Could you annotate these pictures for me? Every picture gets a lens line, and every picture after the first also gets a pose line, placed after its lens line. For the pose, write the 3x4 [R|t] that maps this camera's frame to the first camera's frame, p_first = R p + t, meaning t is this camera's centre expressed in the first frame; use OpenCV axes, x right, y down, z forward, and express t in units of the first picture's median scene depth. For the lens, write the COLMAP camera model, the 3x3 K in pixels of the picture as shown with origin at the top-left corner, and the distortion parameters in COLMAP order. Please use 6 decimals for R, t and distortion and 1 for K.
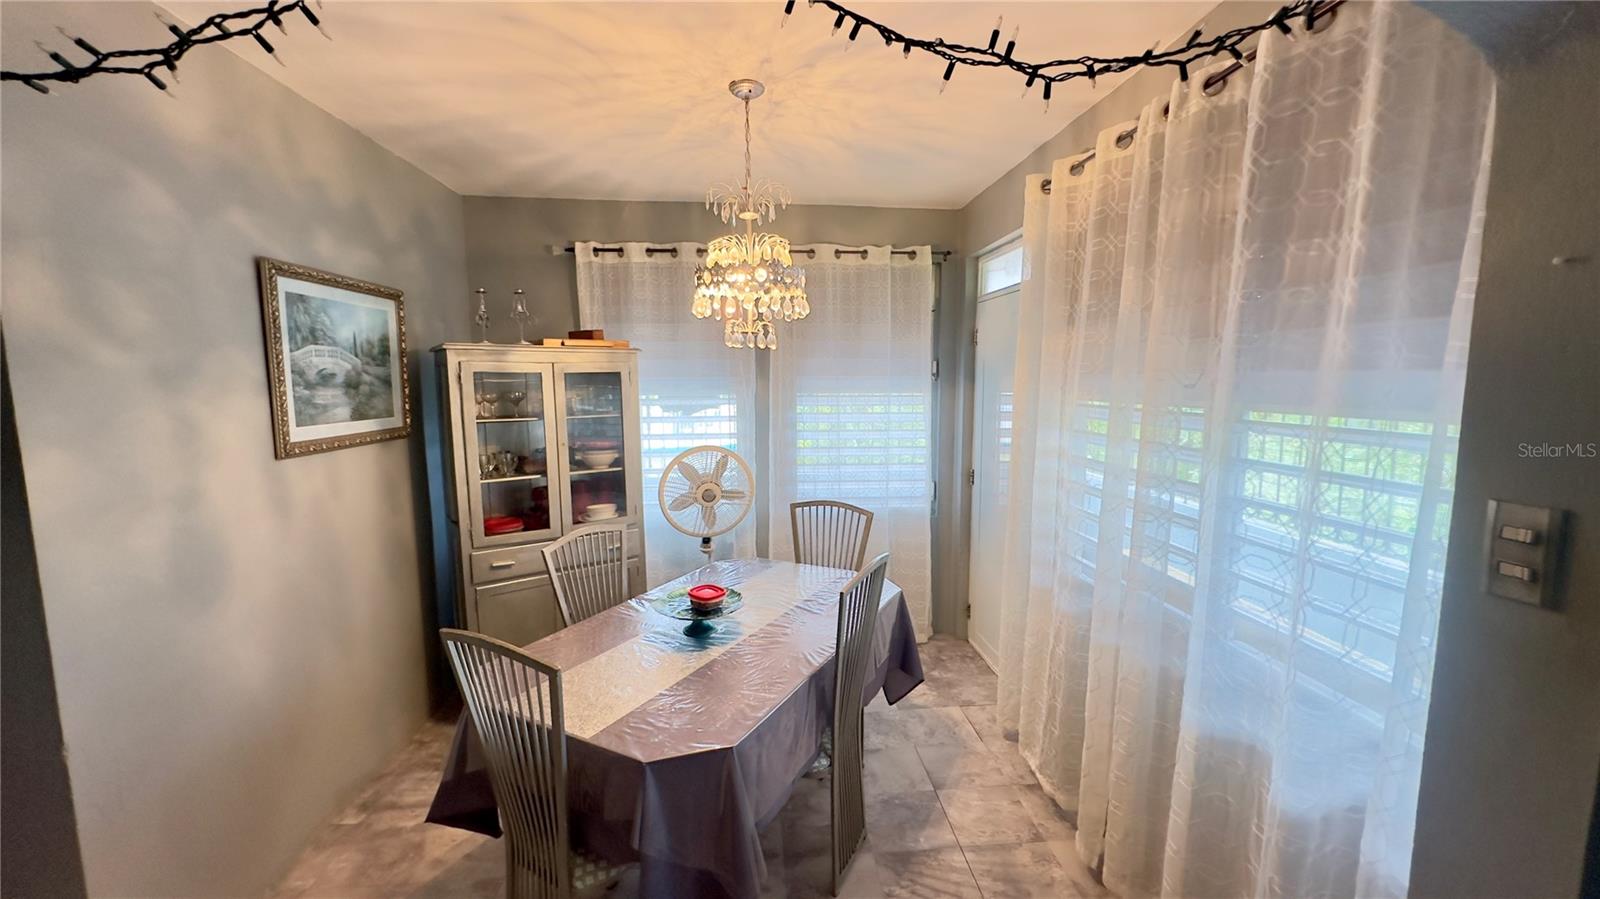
lens RADIAL K [[638.7, 0, 800.0], [0, 638.7, 449.5], [0, 0, 1]] dist [-0.000998, -0.000113]
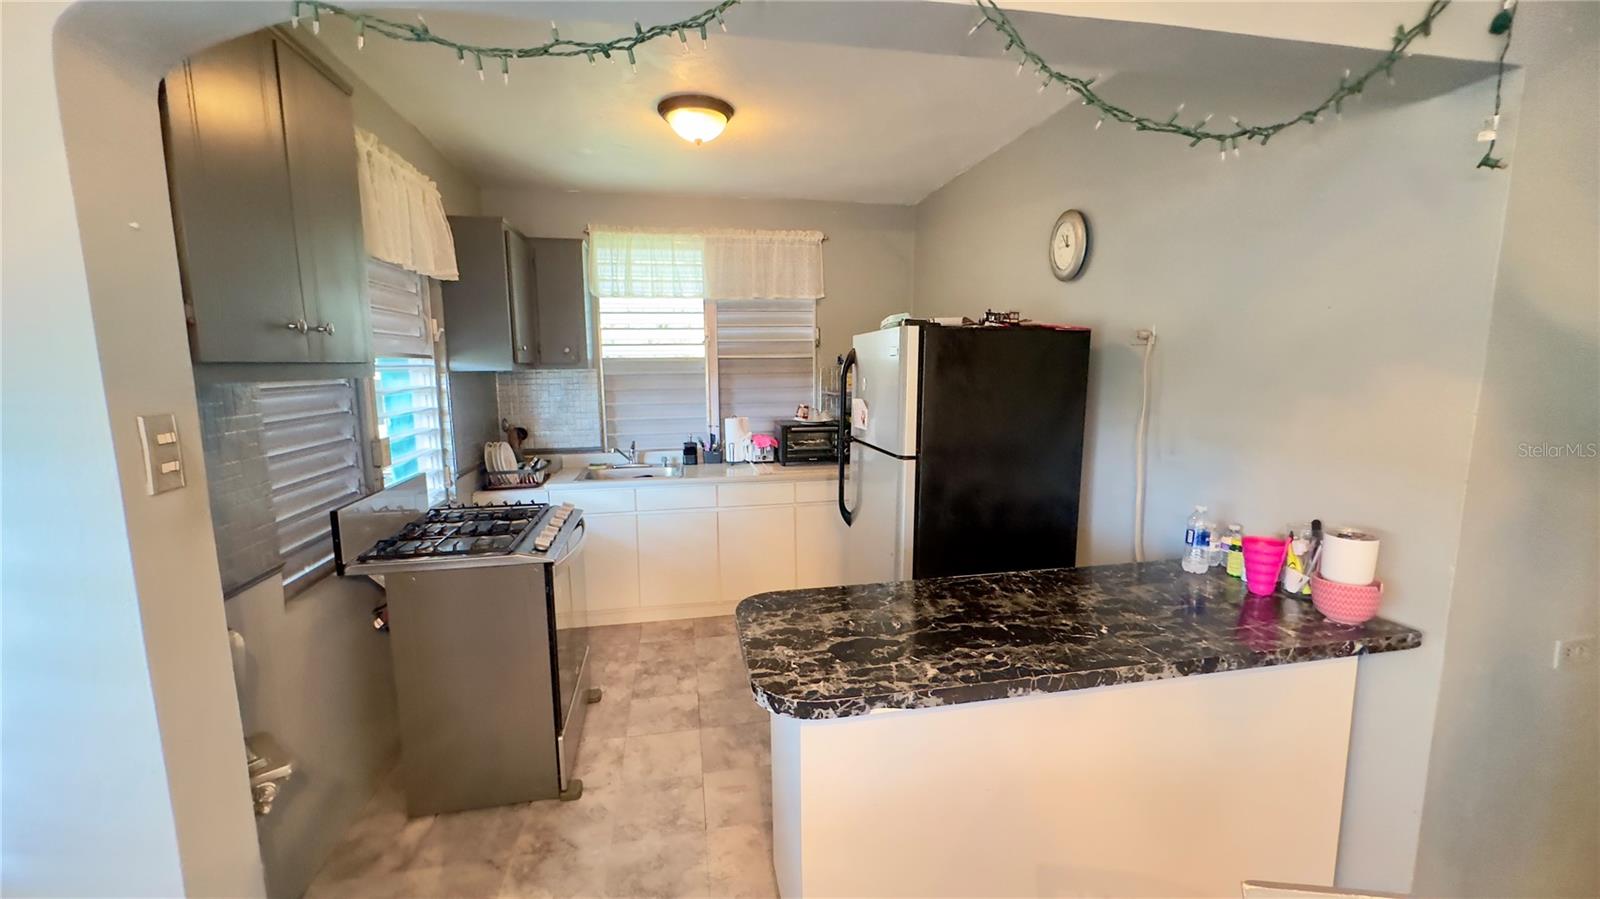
lens RADIAL K [[638.7, 0, 800.0], [0, 638.7, 449.5], [0, 0, 1]] dist [-0.000998, -0.000113]
pose [[-0.993782, 0.029211, -0.107444, -0.004283], [0.001576, 0.968568, 0.248742, -0.041281], [0.111333, 0.247026, -0.962592, 0.597893]]
